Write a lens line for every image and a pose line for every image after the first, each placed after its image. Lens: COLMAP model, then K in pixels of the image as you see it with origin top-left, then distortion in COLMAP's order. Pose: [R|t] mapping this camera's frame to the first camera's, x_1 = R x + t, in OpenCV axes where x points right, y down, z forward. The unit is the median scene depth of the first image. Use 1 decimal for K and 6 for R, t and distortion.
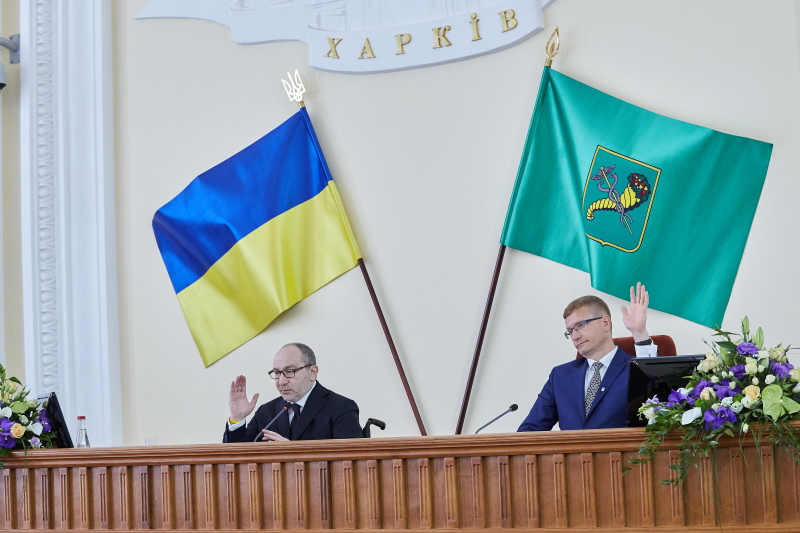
lens RADIAL K [[1658.3, 0, 400.0], [0, 1658.3, 266.5], [0, 0, 1]] dist [-0.116352, -0.315584]
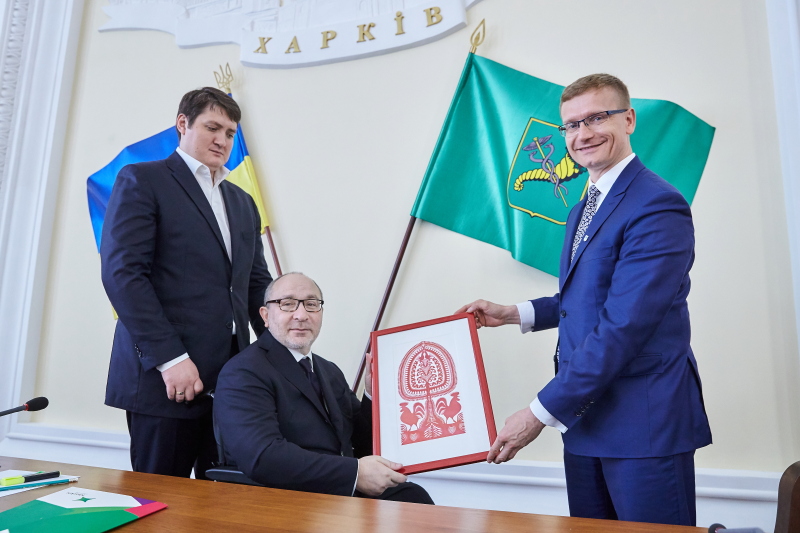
lens RADIAL K [[539.8, 0, 399.7], [0, 539.8, 279.7], [0, 0, 1]] dist [-0.103877, 0.061986]
pose [[0.967421, 0.097208, 0.233767, -0.019704], [-0.081822, 0.993847, -0.074658, 0.050503], [-0.239586, 0.053099, 0.969422, 0.682513]]
